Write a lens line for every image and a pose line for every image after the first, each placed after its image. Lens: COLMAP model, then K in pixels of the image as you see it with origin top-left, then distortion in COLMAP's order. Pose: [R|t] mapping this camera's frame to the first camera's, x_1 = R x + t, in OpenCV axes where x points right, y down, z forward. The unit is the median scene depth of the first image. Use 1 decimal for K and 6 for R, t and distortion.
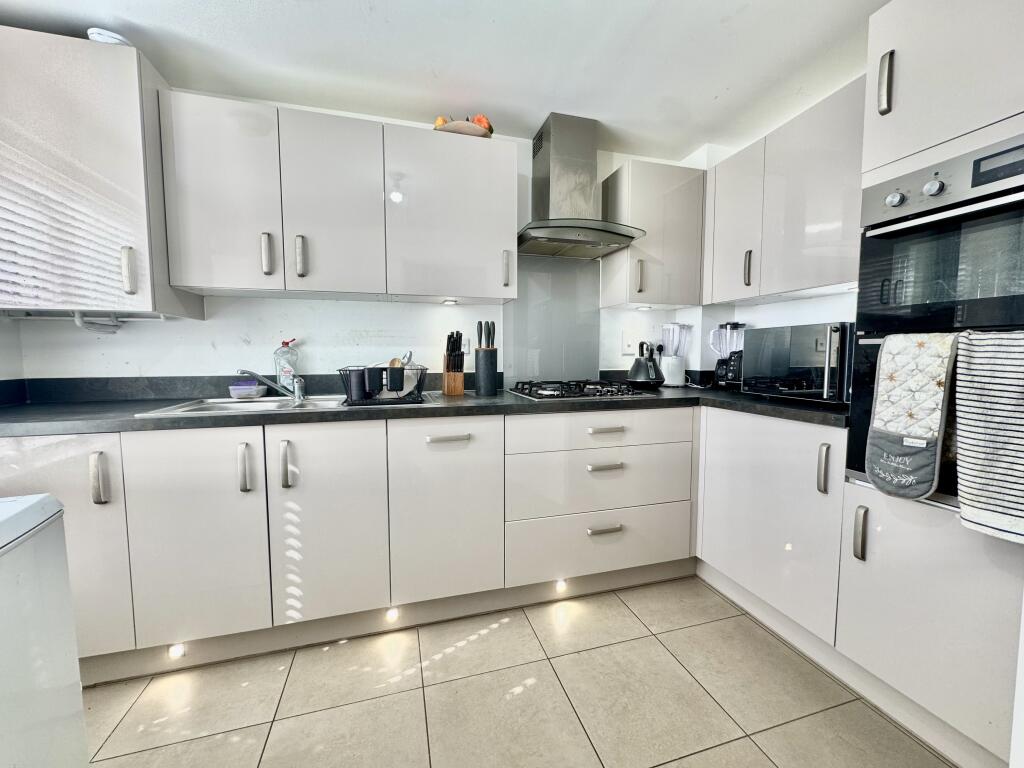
lens RADIAL K [[406.2, 0, 510.0], [0, 406.2, 385.6], [0, 0, 1]] dist [-0.005574, 0.000071]
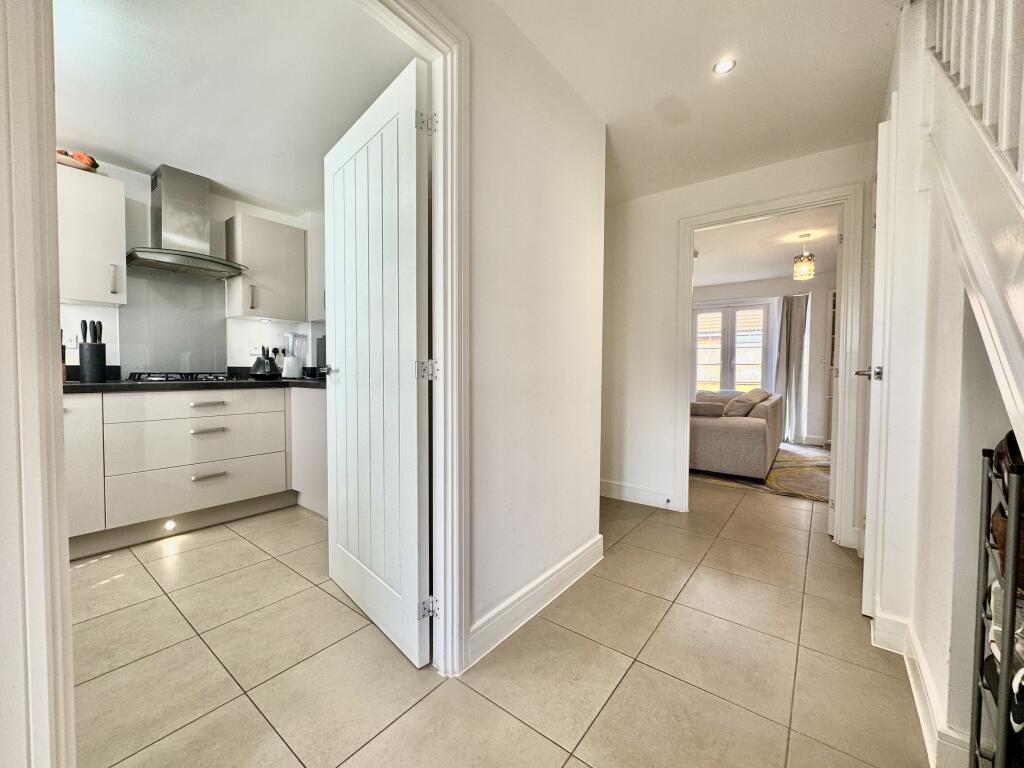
lens RADIAL K [[406.2, 0, 512.6], [0, 406.2, 383.0], [0, 0, 1]] dist [-0.005574, 0.000071]
pose [[0.800276, -0.011689, 0.599518, 0.214025], [0.036300, 0.998921, -0.028979, 0.102123], [-0.598532, 0.044954, 0.799836, -0.668090]]
